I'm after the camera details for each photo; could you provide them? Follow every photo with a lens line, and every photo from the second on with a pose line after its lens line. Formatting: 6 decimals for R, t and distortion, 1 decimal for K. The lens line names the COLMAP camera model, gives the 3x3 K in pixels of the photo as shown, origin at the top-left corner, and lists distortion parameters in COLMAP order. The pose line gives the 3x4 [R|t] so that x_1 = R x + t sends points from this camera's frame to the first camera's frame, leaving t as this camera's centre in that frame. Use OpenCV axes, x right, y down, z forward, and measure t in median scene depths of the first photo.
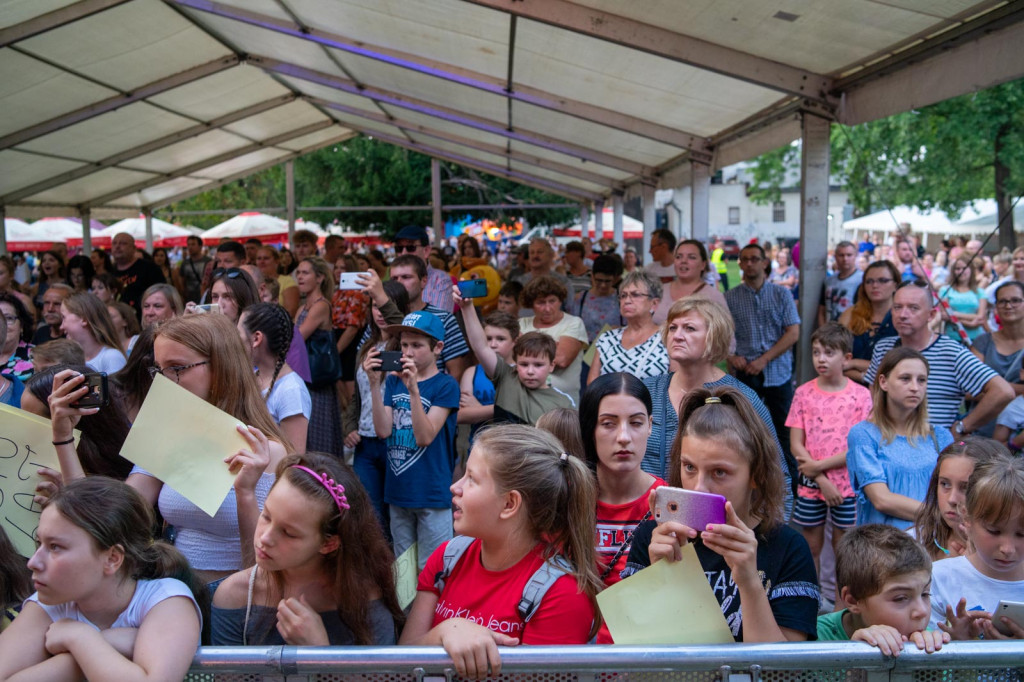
lens RADIAL K [[990.2, 0, 512.0], [0, 990.2, 341.0], [0, 0, 1]] dist [-0.100628, 0.101972]
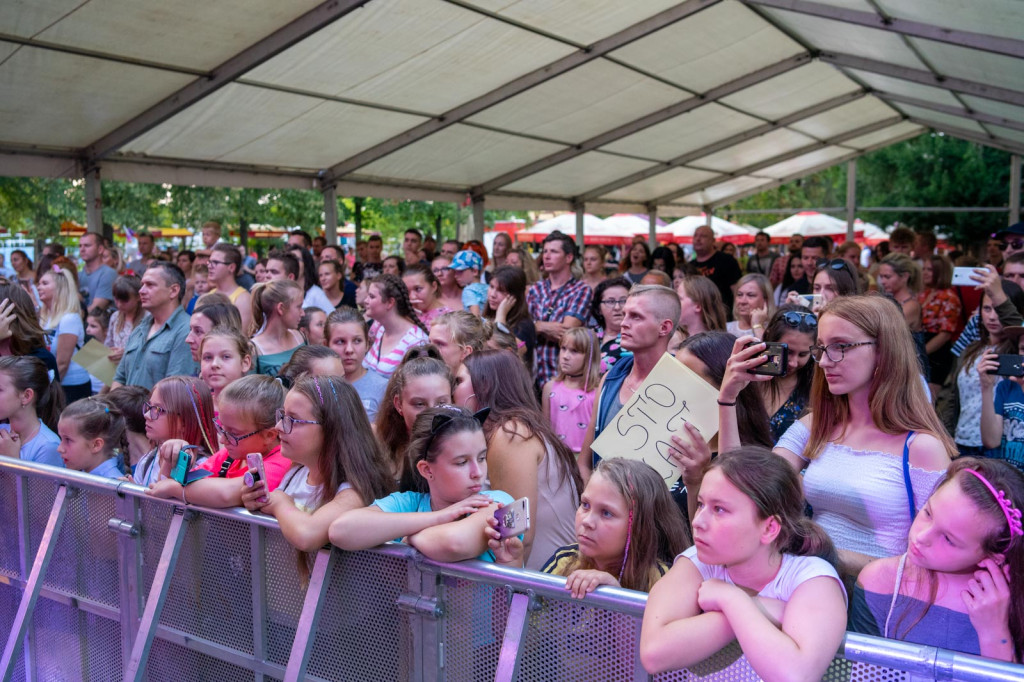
lens RADIAL K [[989.5, 0, 512.0], [0, 989.5, 341.0], [0, 0, 1]] dist [-0.103293, 0.102494]
pose [[0.856023, 0.069286, -0.512273, -0.008931], [-0.069546, 0.997404, 0.018688, 0.001995], [0.512238, 0.019629, 0.858619, -0.000836]]
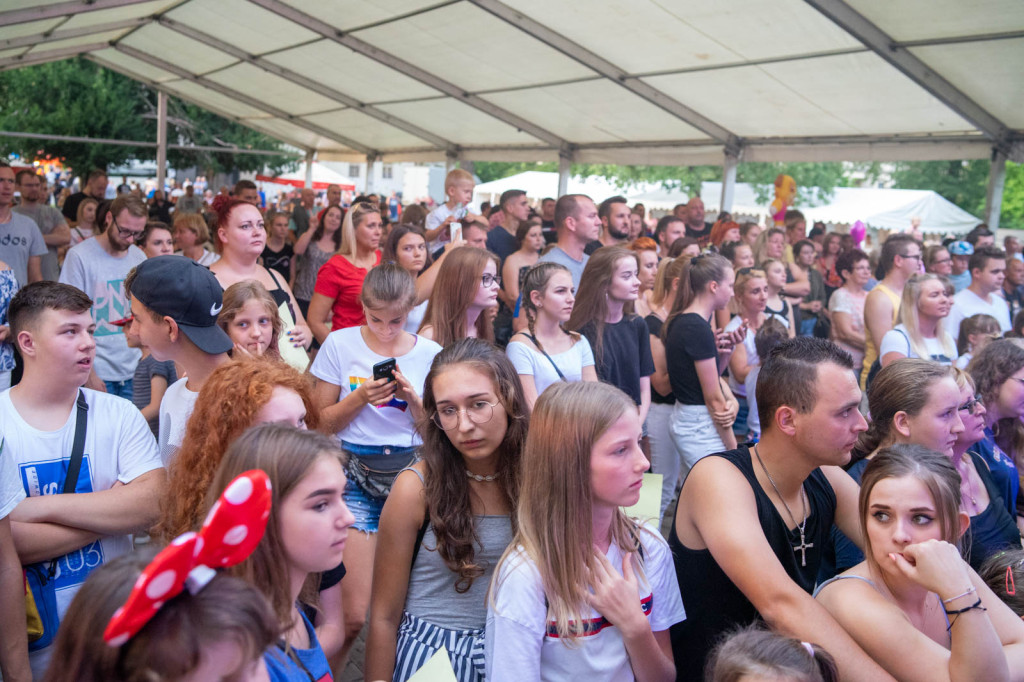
lens RADIAL K [[996.3, 0, 512.0], [0, 996.3, 341.0], [0, 0, 1]] dist [-0.101748, 0.102490]
pose [[0.840642, -0.014057, 0.541409, -0.382322], [-0.014797, 0.998694, 0.048905, -0.001114], [-0.541389, -0.049123, 0.839336, 0.042730]]
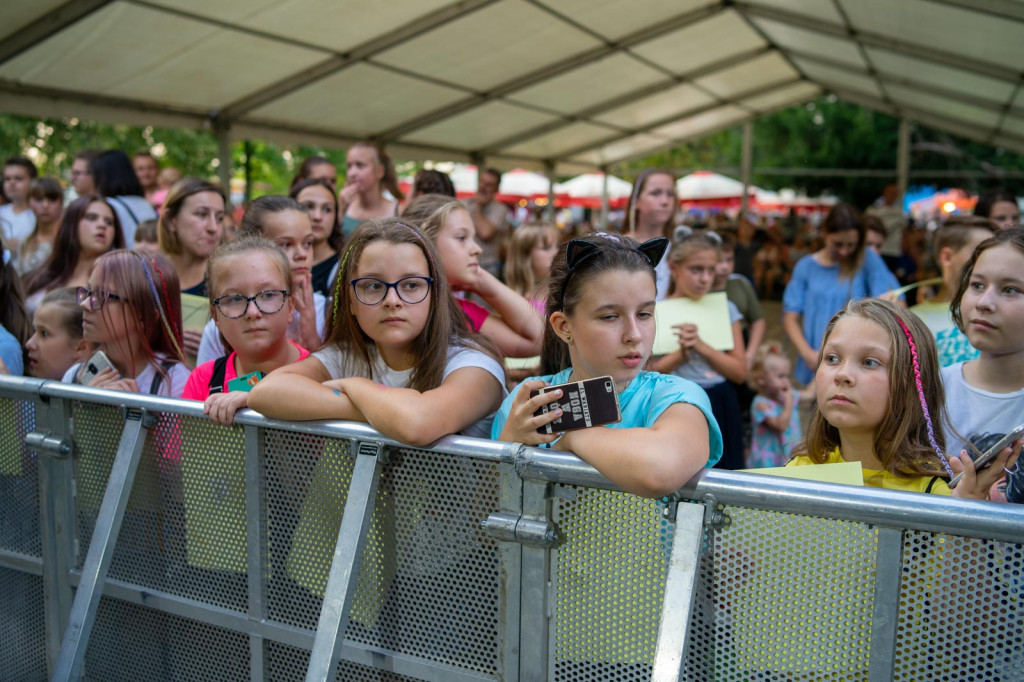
lens RADIAL K [[982.7, 0, 514.5], [0, 982.7, 357.2], [0, 0, 1]] dist [-0.100738, 0.077749]
pose [[0.911083, 0.092681, -0.401670, -0.035127], [-0.074605, 0.995379, 0.060451, 0.013117], [0.405417, -0.025109, 0.913787, 0.014986]]
